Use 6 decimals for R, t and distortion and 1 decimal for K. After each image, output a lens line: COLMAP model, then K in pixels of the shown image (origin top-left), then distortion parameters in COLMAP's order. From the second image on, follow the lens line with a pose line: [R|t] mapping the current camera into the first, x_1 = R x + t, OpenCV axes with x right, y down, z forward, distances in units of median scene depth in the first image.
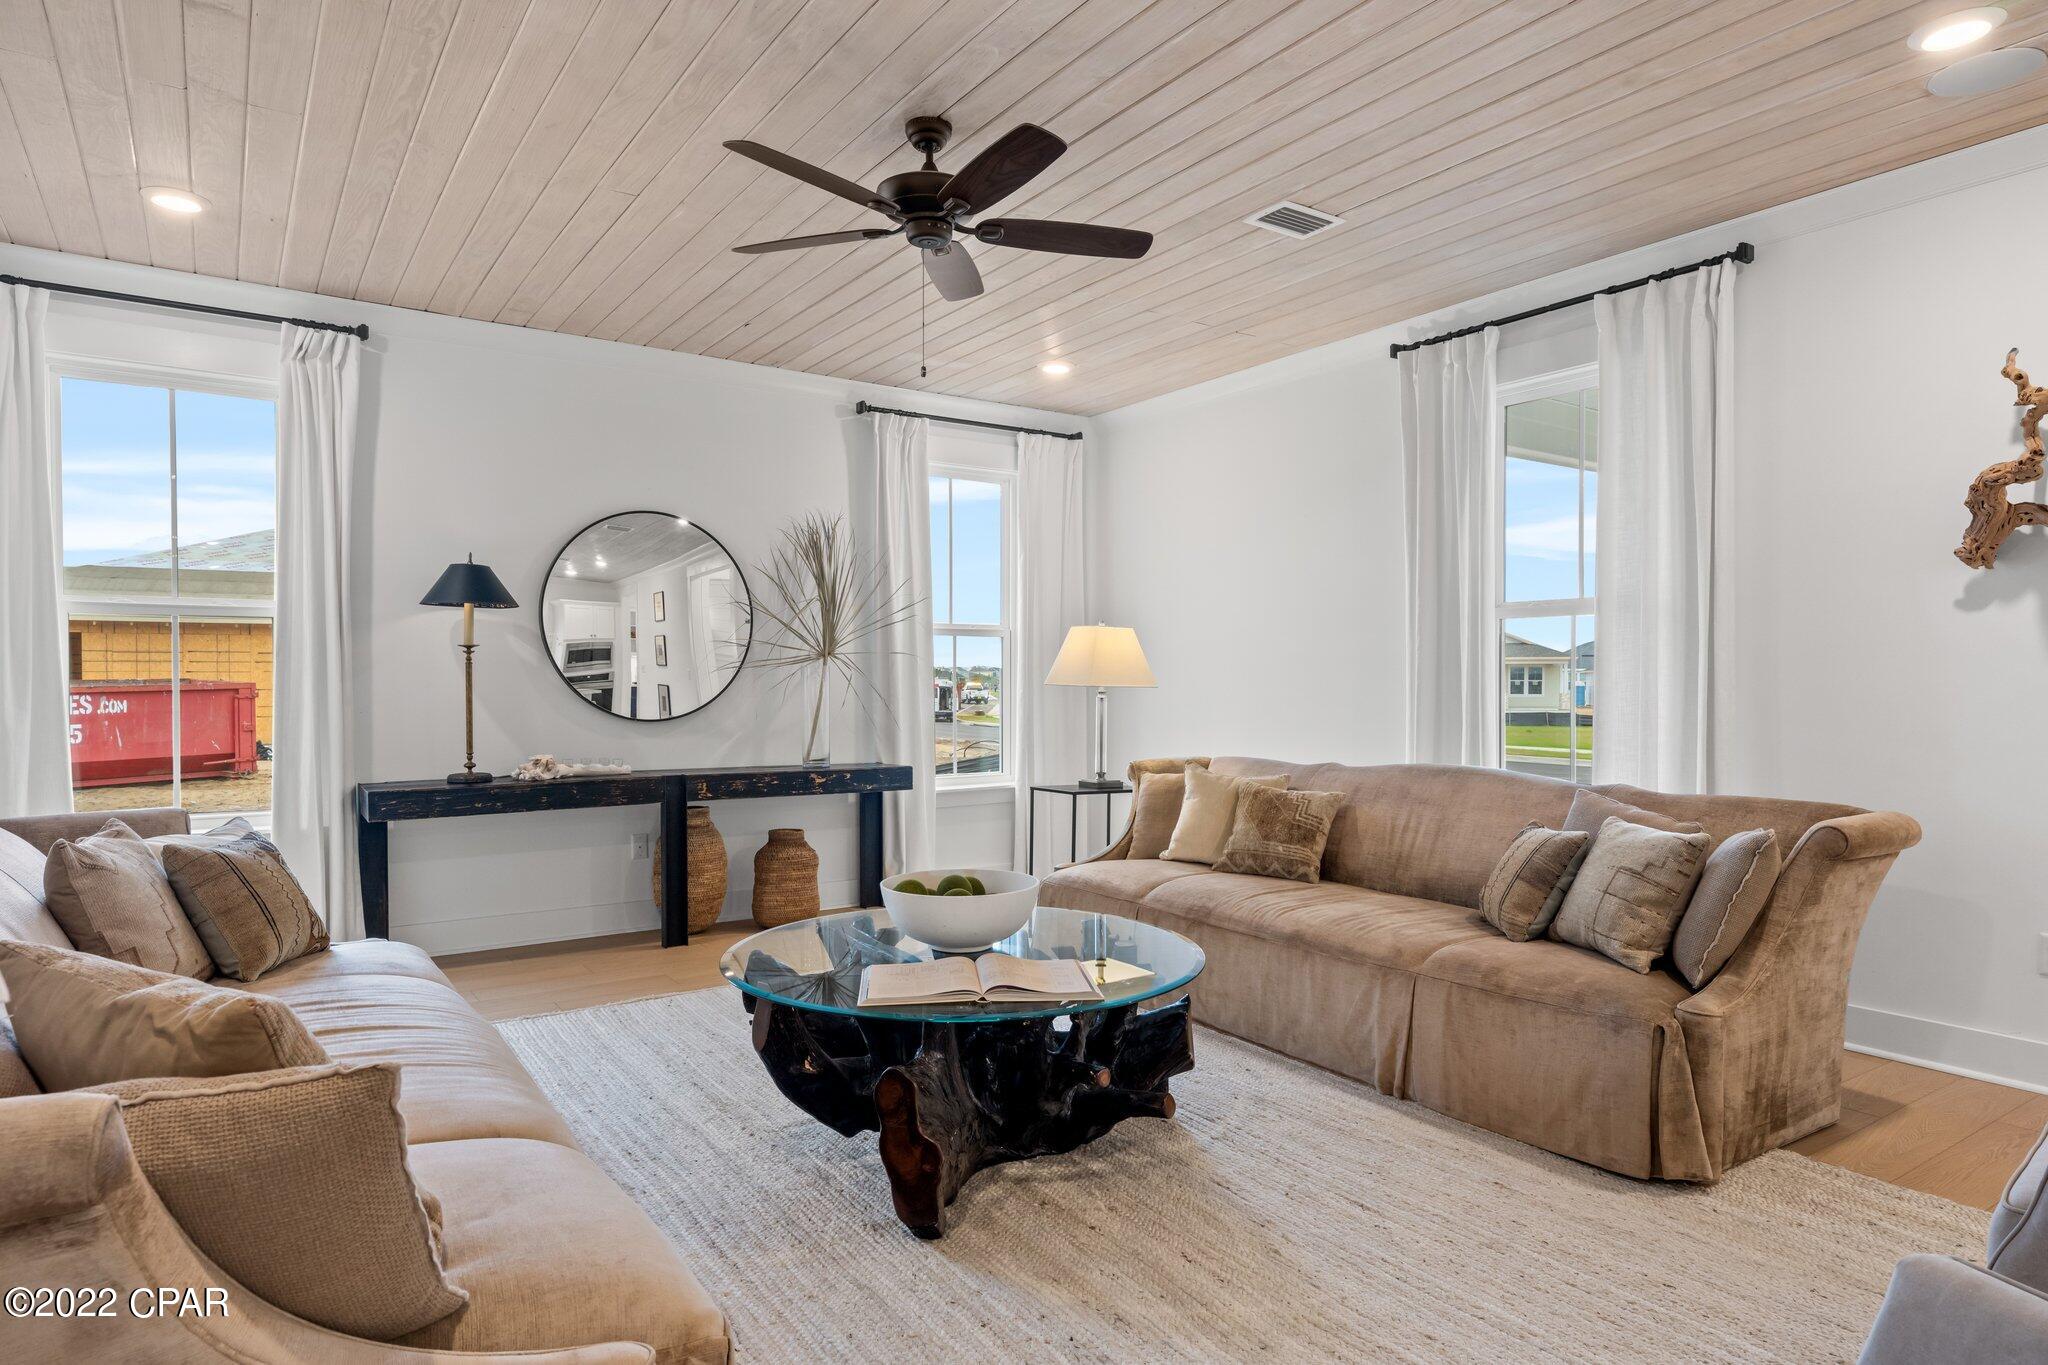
lens RADIAL K [[1167.8, 0, 1018.6], [0, 1167.8, 720.4], [0, 0, 1]] dist [0.008313, -0.001769]
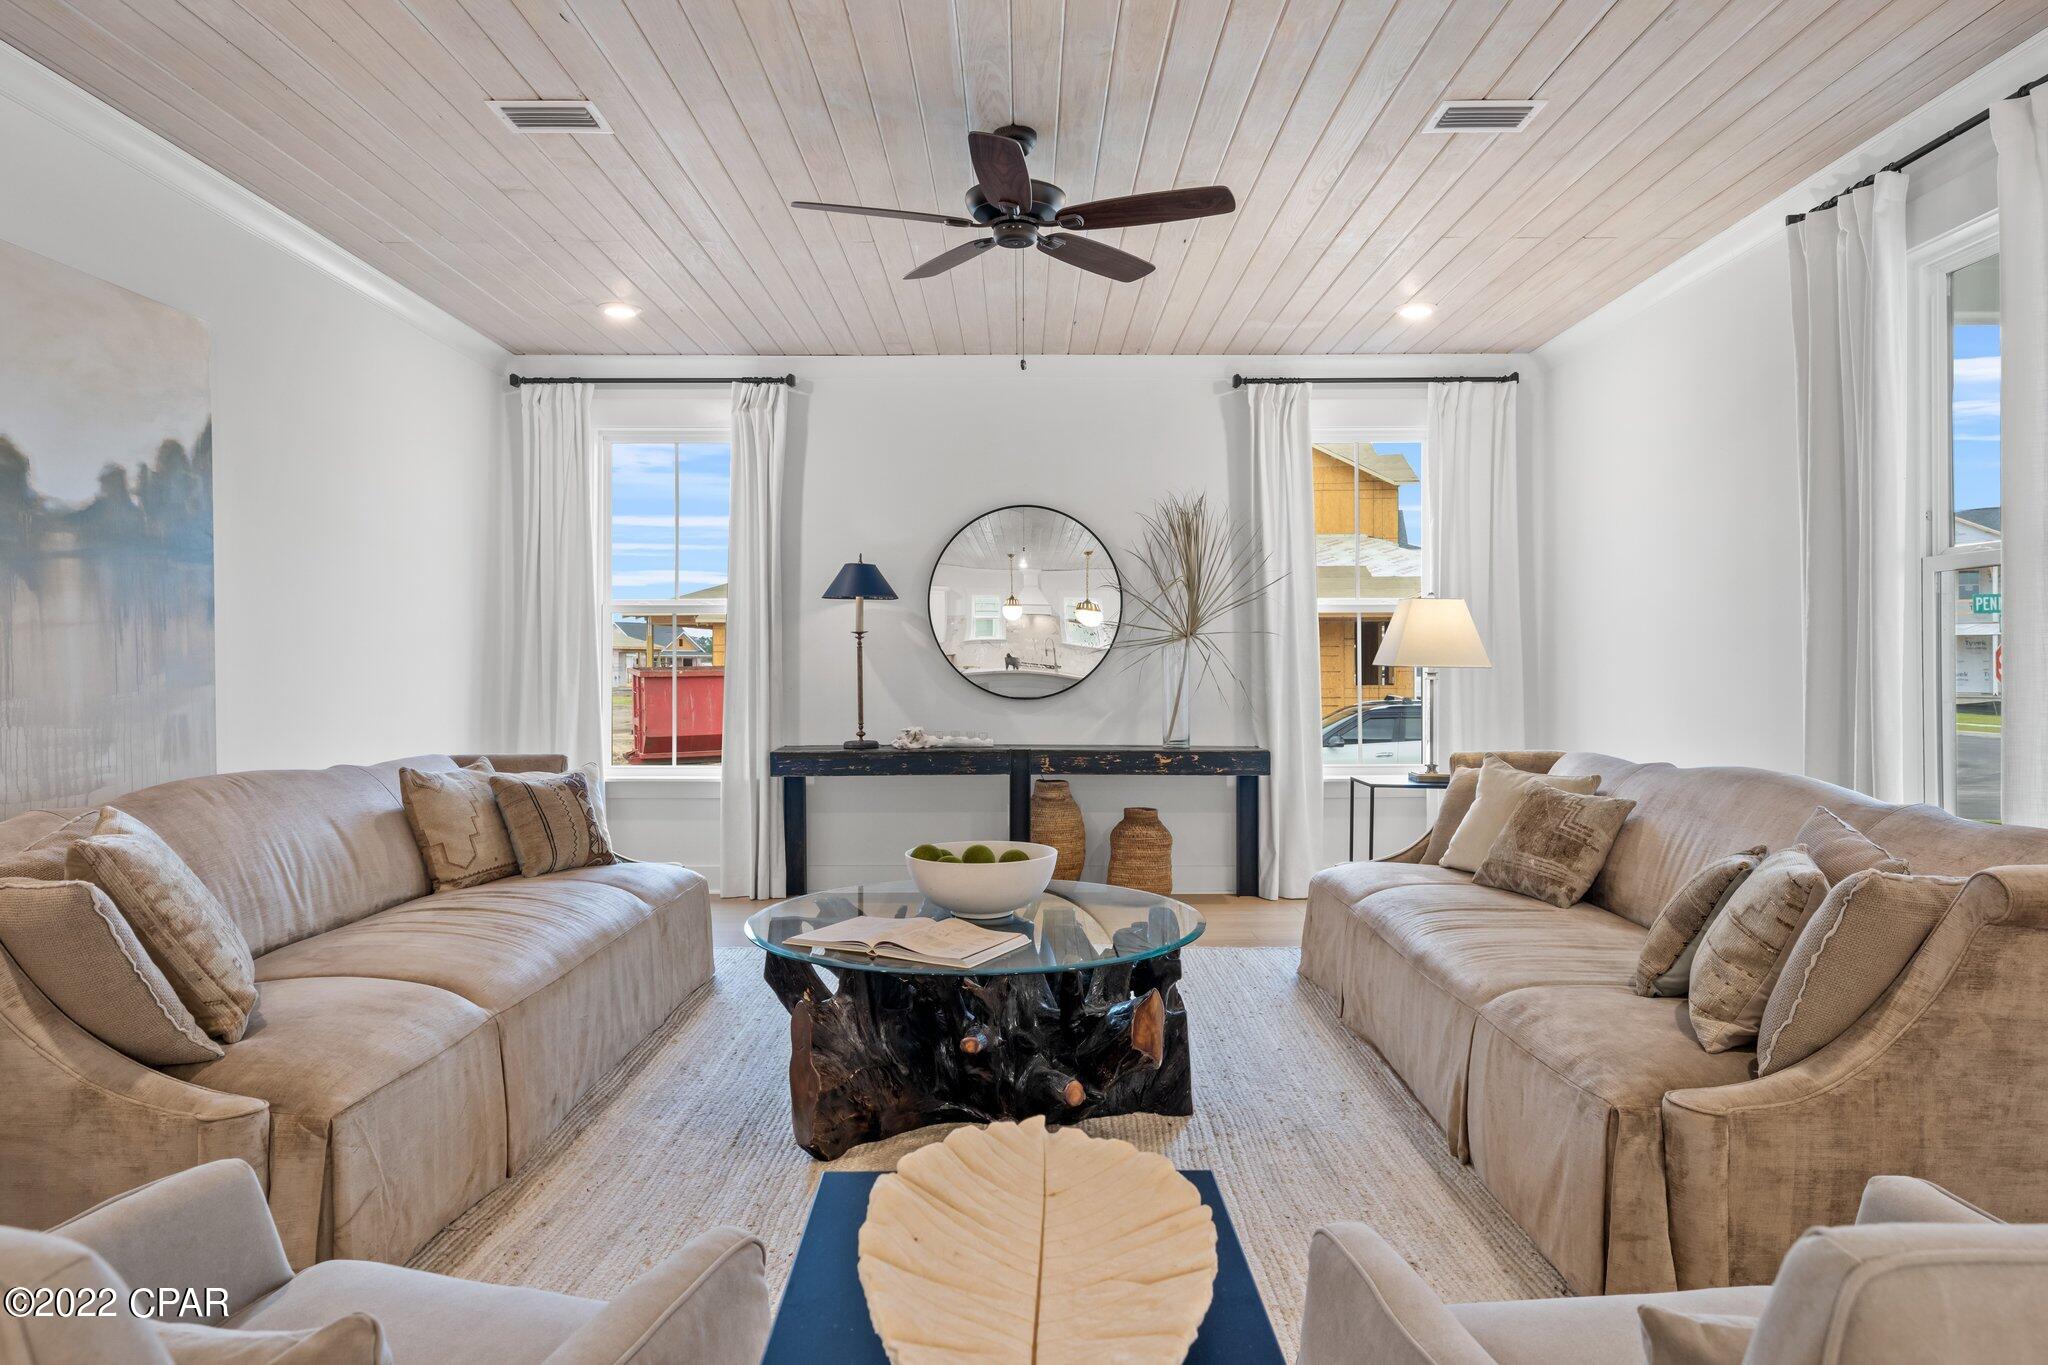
lens RADIAL K [[1239.5, 0, 1024.0], [0, 1239.5, 682.5], [0, 0, 1]] dist [0.005467, 0.001106]
pose [[0.827849, 0.006774, -0.560910, 0.363843], [-0.016867, 0.999776, -0.012819, -0.000024], [0.560698, 0.020073, 0.827777, 0.059210]]
